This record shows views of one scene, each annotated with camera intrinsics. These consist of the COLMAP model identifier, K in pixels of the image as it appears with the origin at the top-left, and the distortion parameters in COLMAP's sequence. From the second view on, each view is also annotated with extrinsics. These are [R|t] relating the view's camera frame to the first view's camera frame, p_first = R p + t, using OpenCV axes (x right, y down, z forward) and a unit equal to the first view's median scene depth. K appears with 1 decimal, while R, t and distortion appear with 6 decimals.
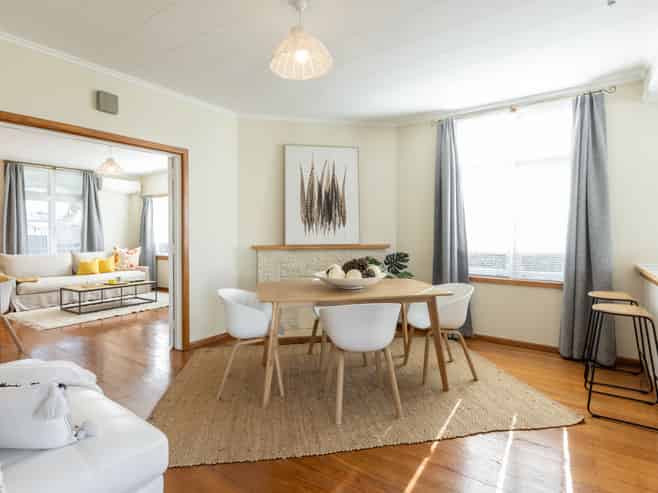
lens RADIAL K [[344.1, 0, 327.5], [0, 344.1, 243.2], [0, 0, 1]] dist [-0.000989, -0.000181]
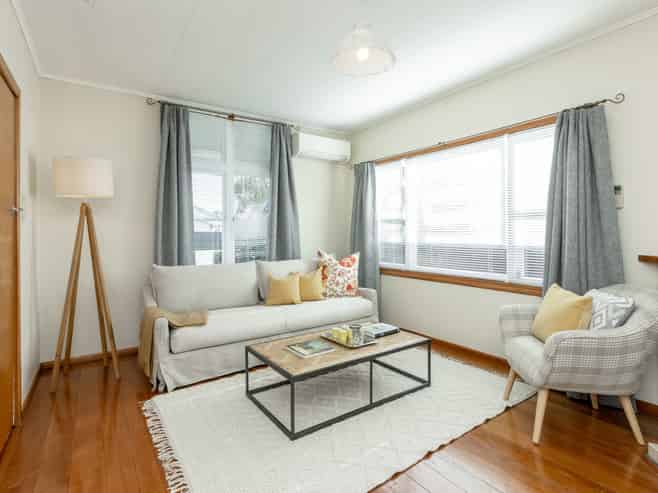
lens RADIAL K [[337.2, 0, 330.0], [0, 337.2, 233.8], [0, 0, 1]] dist [0.001664, 0.000843]
pose [[0.934947, -0.009164, -0.354669, -0.415721], [0.000272, 0.999685, -0.025113, -0.005379], [0.354787, 0.023382, 0.934655, 0.501749]]
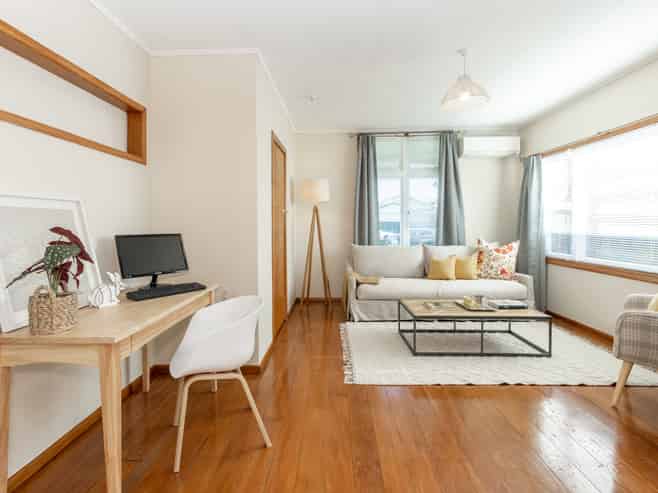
lens RADIAL K [[350.5, 0, 327.1], [0, 350.5, 227.2], [0, 0, 1]] dist [0.001382, 0.000360]
pose [[0.542937, 0.002910, -0.839768, -0.224208], [-0.016818, 0.999831, -0.007409, -0.003061], [0.839605, 0.018146, 0.542895, 0.410243]]
